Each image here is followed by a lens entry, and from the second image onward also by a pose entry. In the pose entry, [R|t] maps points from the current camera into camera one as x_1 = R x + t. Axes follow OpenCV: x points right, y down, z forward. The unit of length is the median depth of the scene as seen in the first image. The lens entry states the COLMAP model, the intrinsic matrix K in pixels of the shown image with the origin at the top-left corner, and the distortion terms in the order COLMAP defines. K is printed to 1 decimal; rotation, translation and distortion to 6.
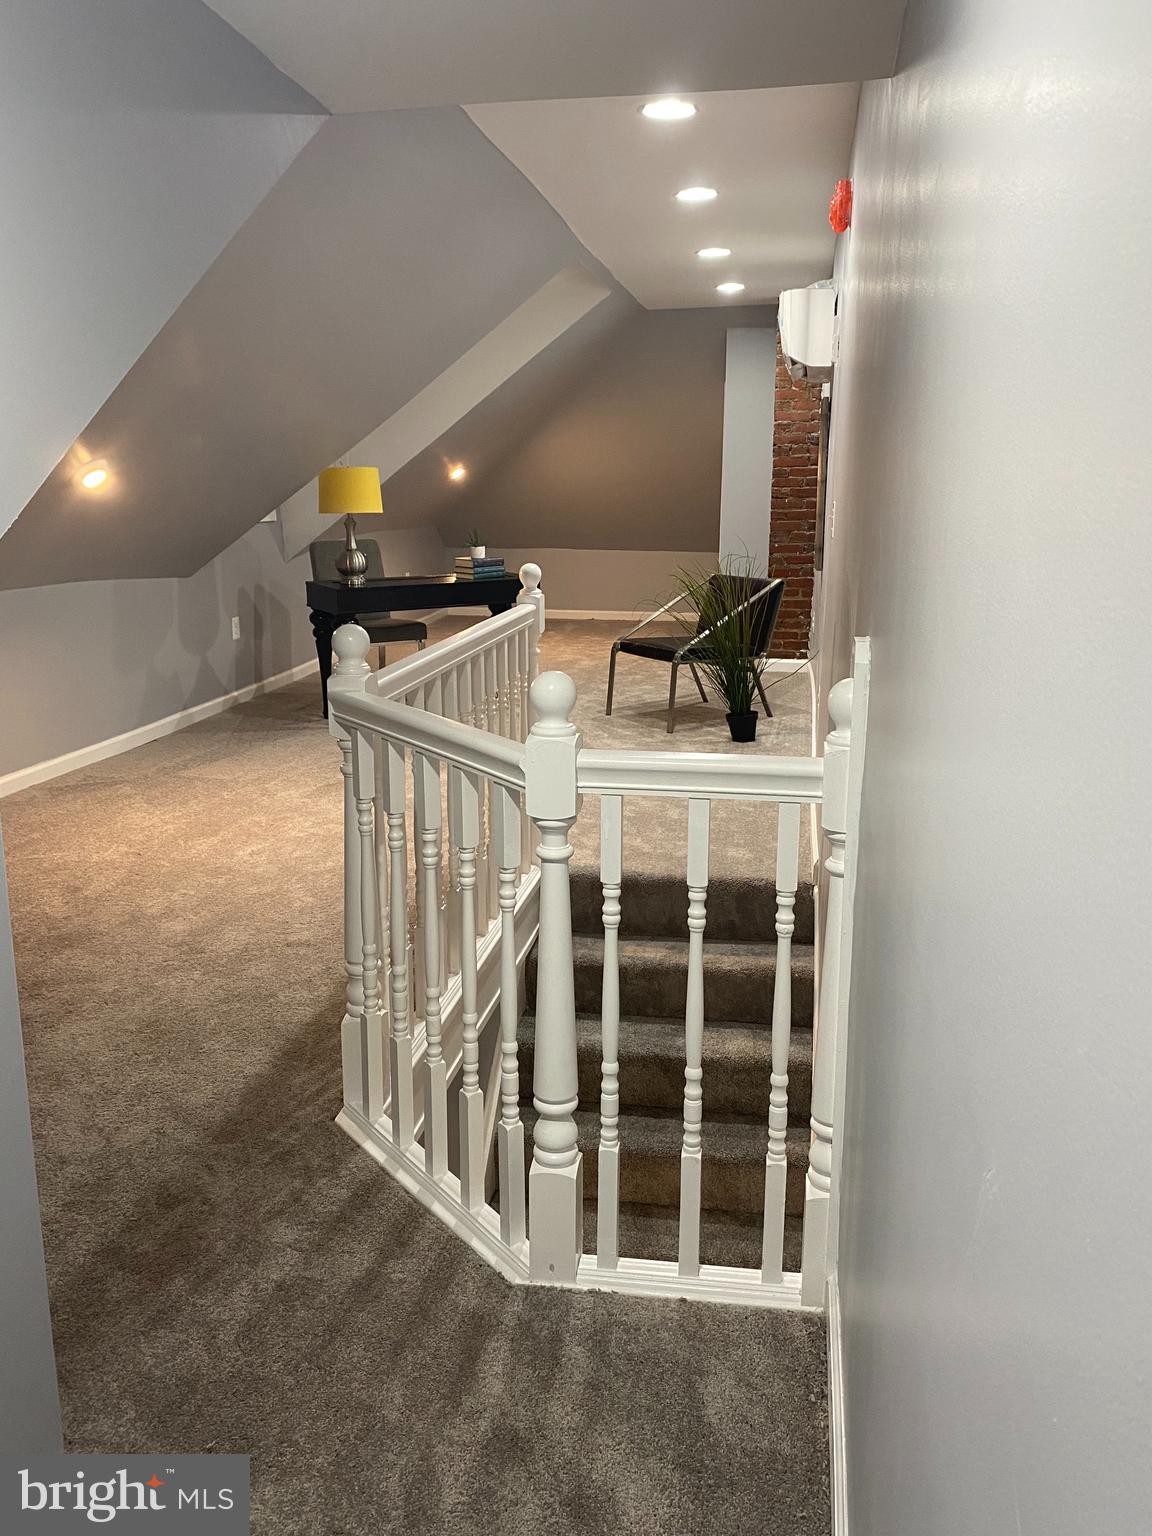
lens RADIAL K [[1216.8, 0, 576.0], [0, 1216.8, 768.0], [0, 0, 1]] dist [0.054247, -0.112112]
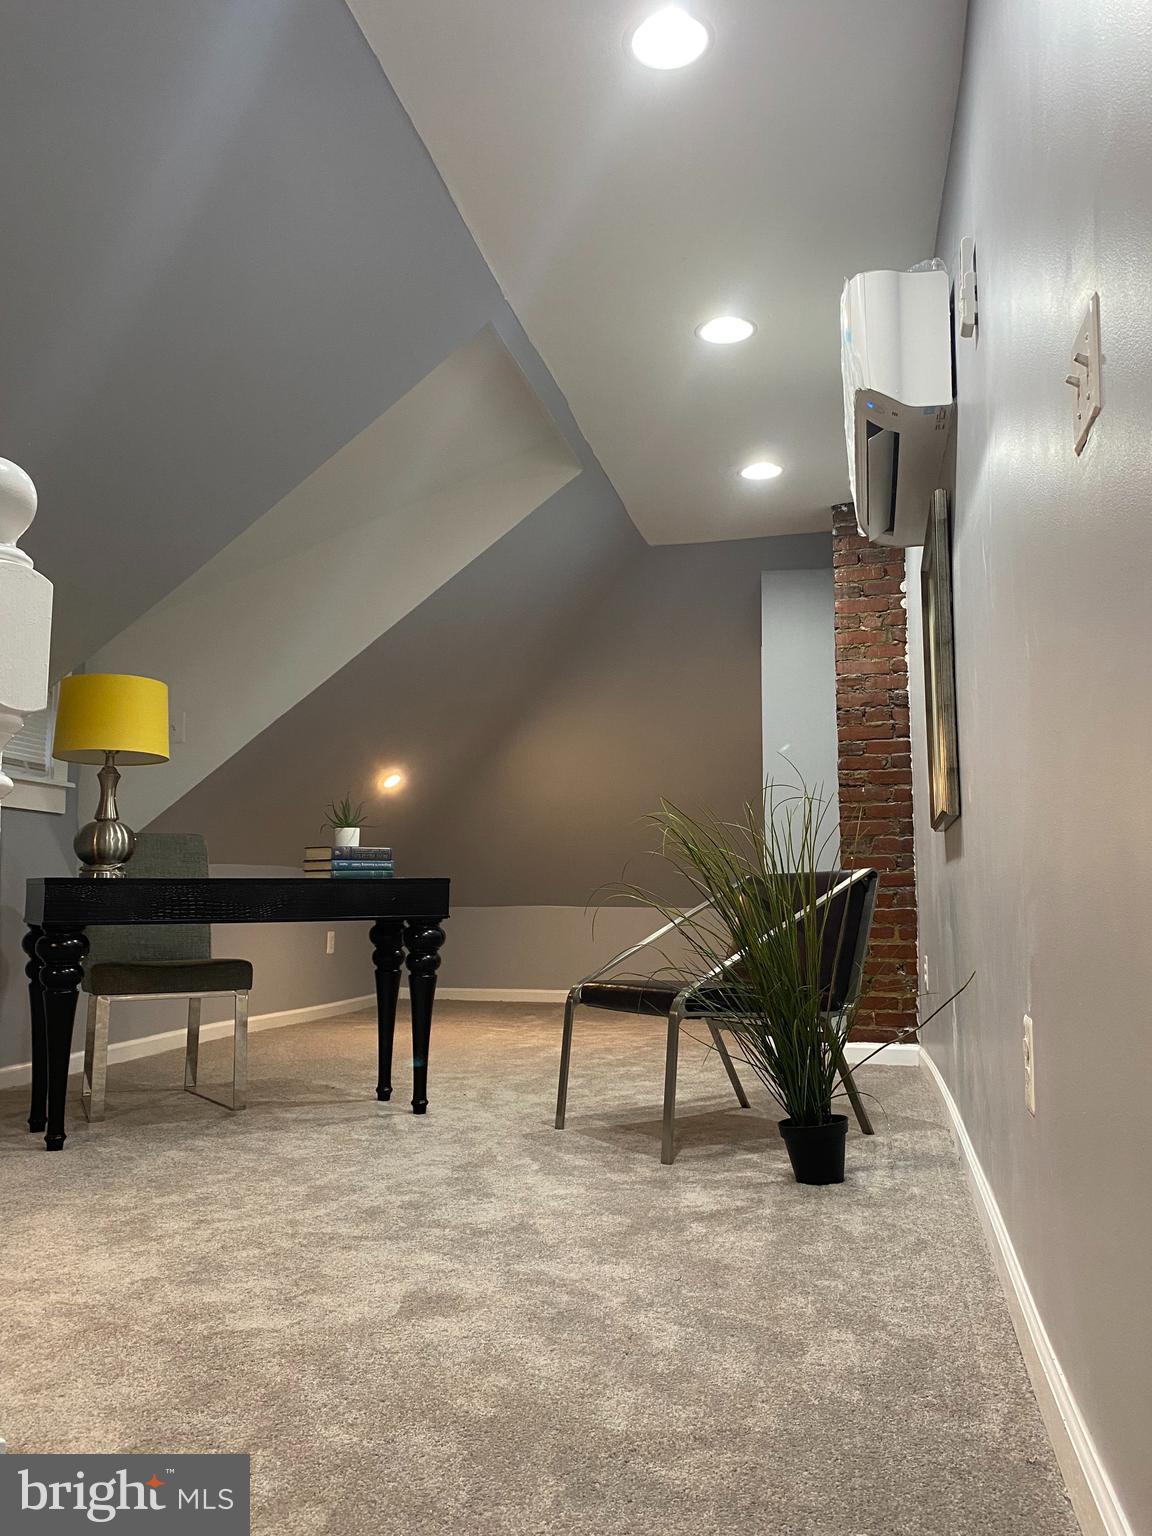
lens RADIAL K [[1224.1, 0, 598.9], [0, 1224.1, 730.3], [0, 0, 1]] dist [0.085077, -0.125459]
pose [[0.999534, -0.002624, -0.030412, 0.060555], [-0.008879, 0.928218, -0.371930, -0.005152], [0.029205, 0.372026, 0.927763, 0.439848]]
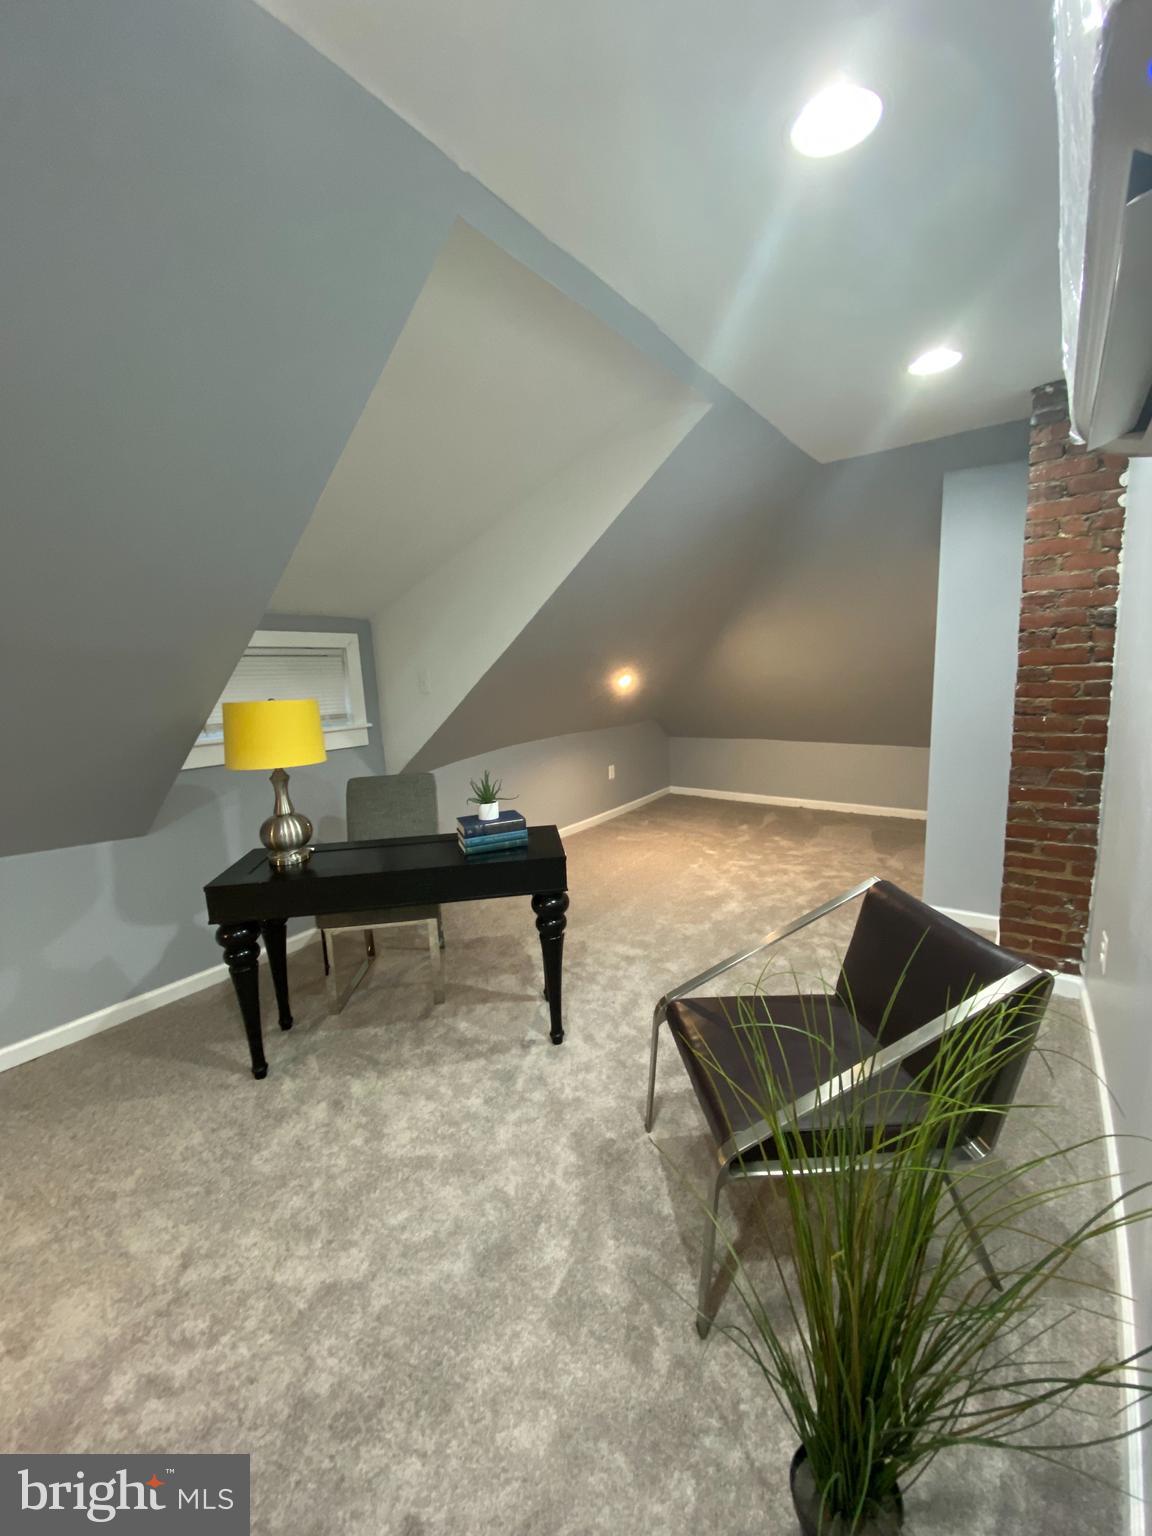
lens RADIAL K [[620.2, 0, 582.6], [0, 620.2, 752.6], [0, 0, 1]] dist [0.001150, -0.014075]
pose [[0.898683, 0.030884, -0.437510, 0.117405], [-0.064294, 0.996018, -0.061756, -0.195440], [0.433860, 0.083628, 0.897091, 0.726780]]
